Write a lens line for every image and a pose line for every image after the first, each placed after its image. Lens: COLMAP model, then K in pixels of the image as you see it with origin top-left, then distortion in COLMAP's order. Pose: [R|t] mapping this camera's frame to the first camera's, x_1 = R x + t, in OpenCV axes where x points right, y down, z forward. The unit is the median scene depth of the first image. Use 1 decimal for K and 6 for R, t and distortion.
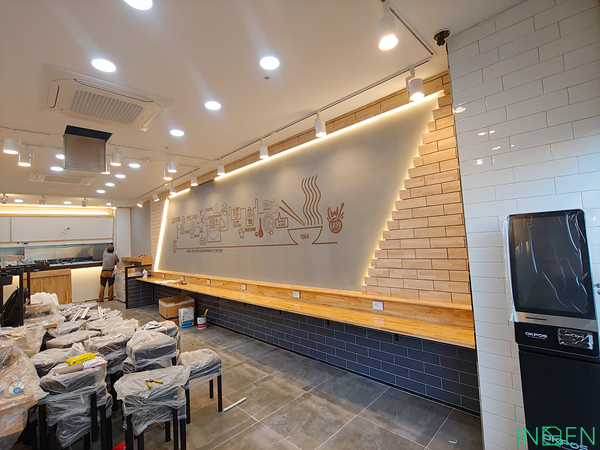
lens RADIAL K [[285.9, 0, 300.0], [0, 285.9, 225.0], [0, 0, 1]] dist [-0.000044, -0.000002]
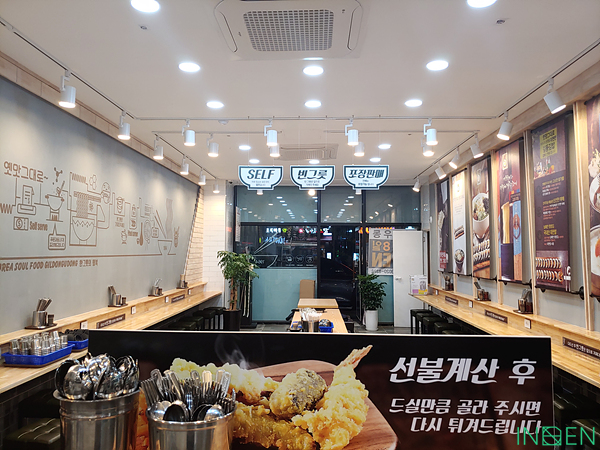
lens RADIAL K [[467.8, 0, 300.0], [0, 467.8, 225.0], [0, 0, 1]] dist [0.083363, -0.002355]
pose [[-0.686858, 0.093675, 0.720730, -1.597598], [-0.001086, 0.991526, -0.129905, 0.179104], [-0.726791, -0.090009, -0.680935, 1.762495]]
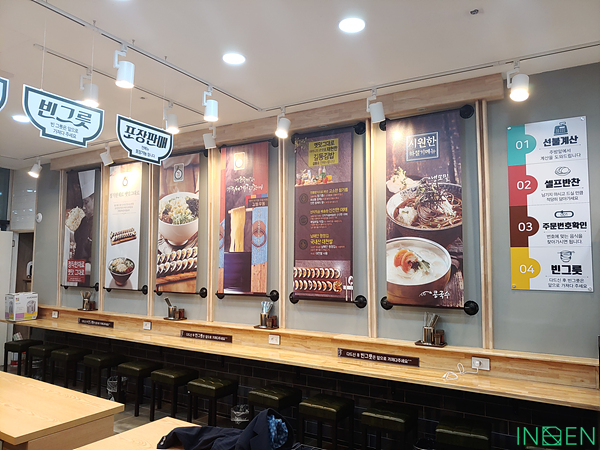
lens RADIAL K [[462.3, 0, 300.0], [0, 462.3, 225.0], [0, 0, 1]] dist [-0.008996, -0.008166]
pose [[-0.969648, 0.025880, -0.243132, -0.917008], [0.056341, 0.991273, -0.119182, 0.136967], [0.237925, -0.129263, -0.962644, 1.595655]]
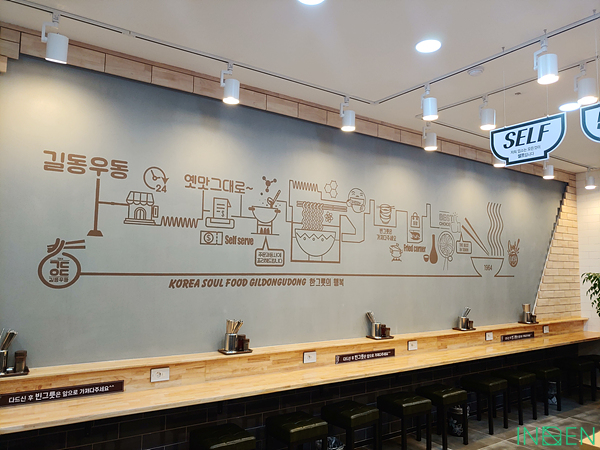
lens RADIAL K [[461.0, 0, 300.0], [0, 461.0, 225.0], [0, 0, 1]] dist [0.004884, -0.009337]
pose [[0.172318, 0.148480, 0.973787, -1.364441], [-0.075844, 0.987639, -0.137171, 0.137825], [-0.982117, -0.050219, 0.181449, 1.219205]]
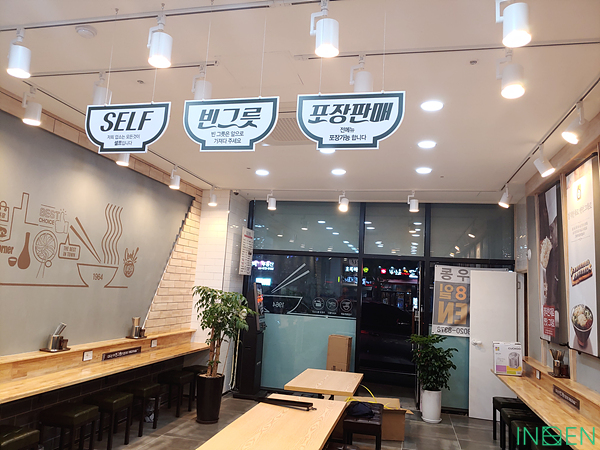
lens RADIAL K [[462.3, 0, 300.0], [0, 462.3, 225.0], [0, 0, 1]] dist [-0.008996, -0.008166]
pose [[-0.531948, 0.139975, 0.835127, -1.227142], [-0.069869, 0.975624, -0.208028, 0.115230], [-0.843889, -0.169009, -0.509202, 1.108894]]
